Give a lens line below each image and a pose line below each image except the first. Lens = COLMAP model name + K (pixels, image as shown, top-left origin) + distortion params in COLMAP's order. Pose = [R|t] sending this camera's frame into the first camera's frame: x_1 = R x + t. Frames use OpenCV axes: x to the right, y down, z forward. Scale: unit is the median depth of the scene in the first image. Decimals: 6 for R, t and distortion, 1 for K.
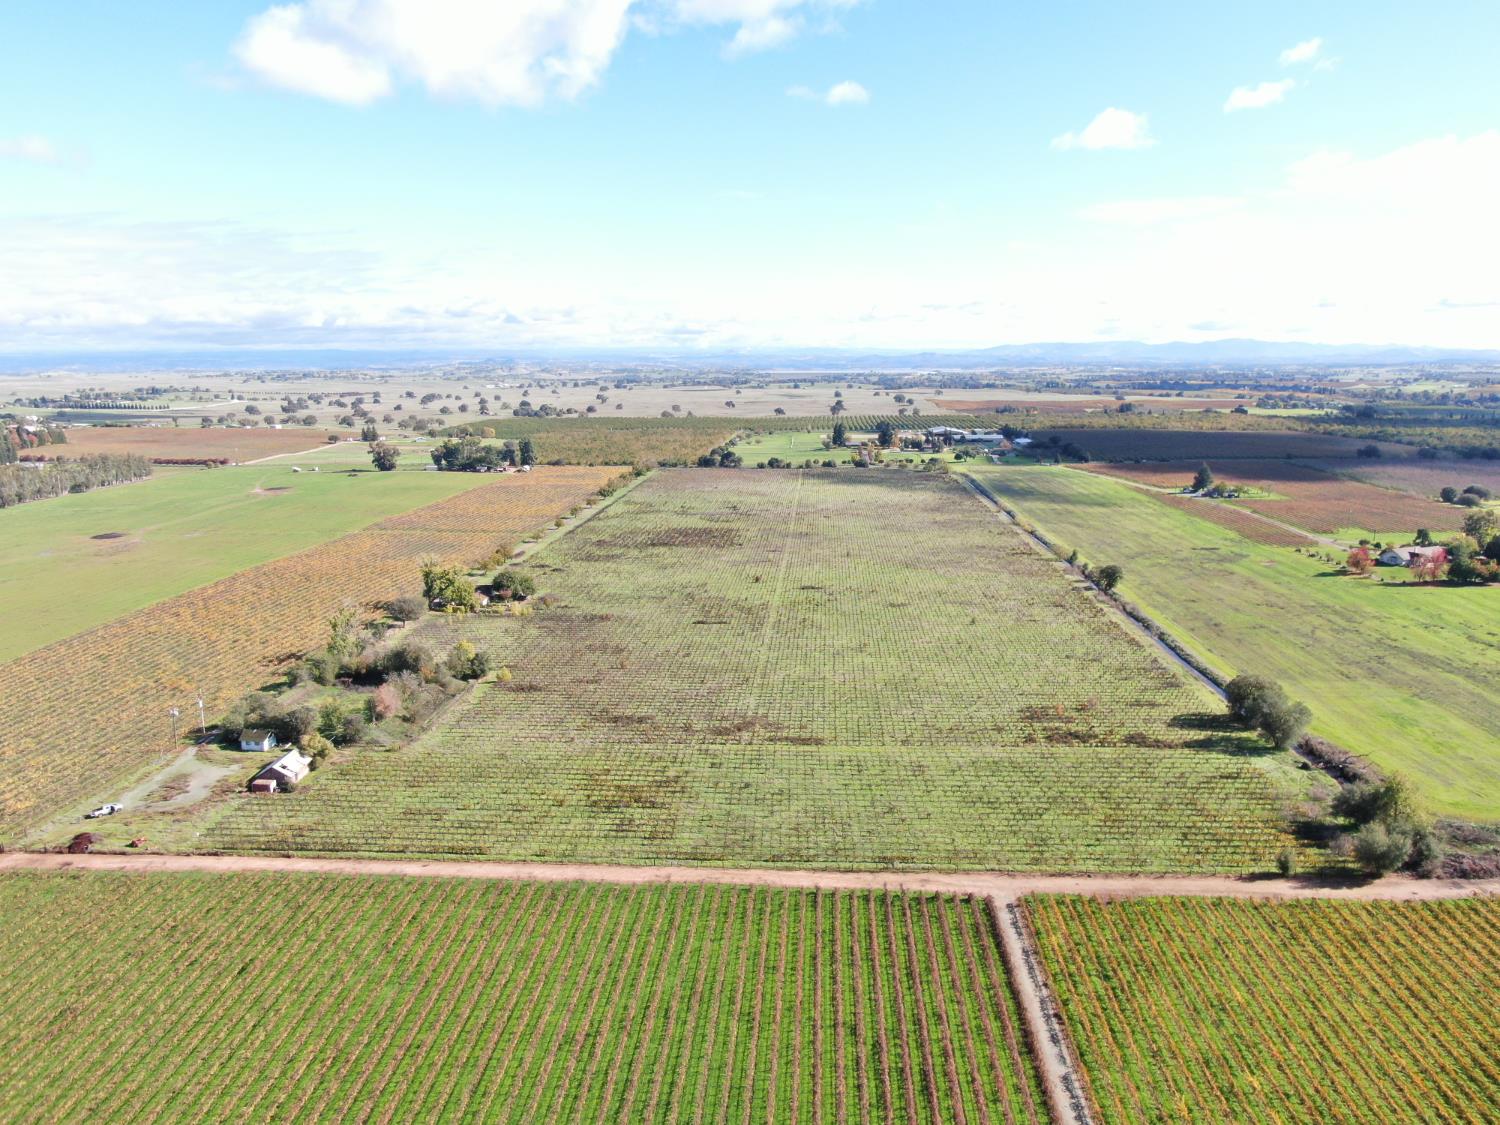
lens RADIAL K [[1100.5, 0, 750.0], [0, 1100.5, 562.5], [0, 0, 1]] dist [-0.027432, 0.000693]
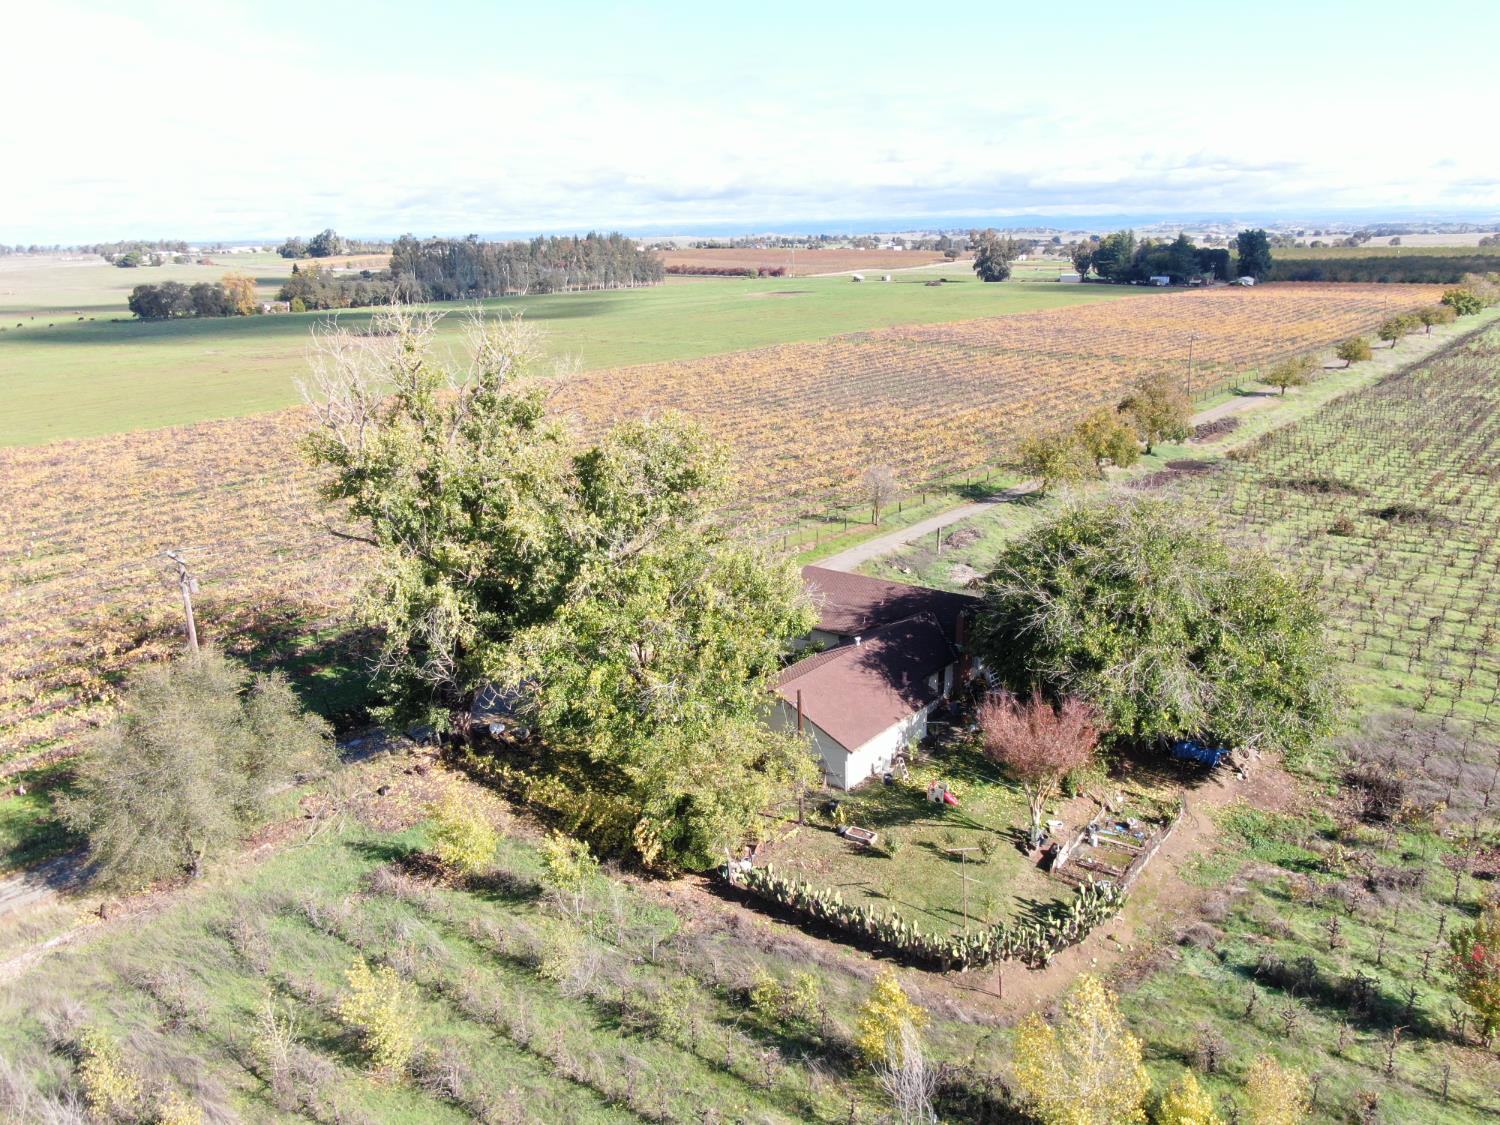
lens RADIAL K [[1143.9, 0, 750.0], [0, 1143.9, 562.5], [0, 0, 1]] dist [-0.014522, -0.003141]
pose [[0.828357, 0.144047, -0.541364, -0.084881], [-0.090023, 0.988045, 0.125154, 0.000062], [0.552920, -0.054937, 0.831421, 0.402659]]
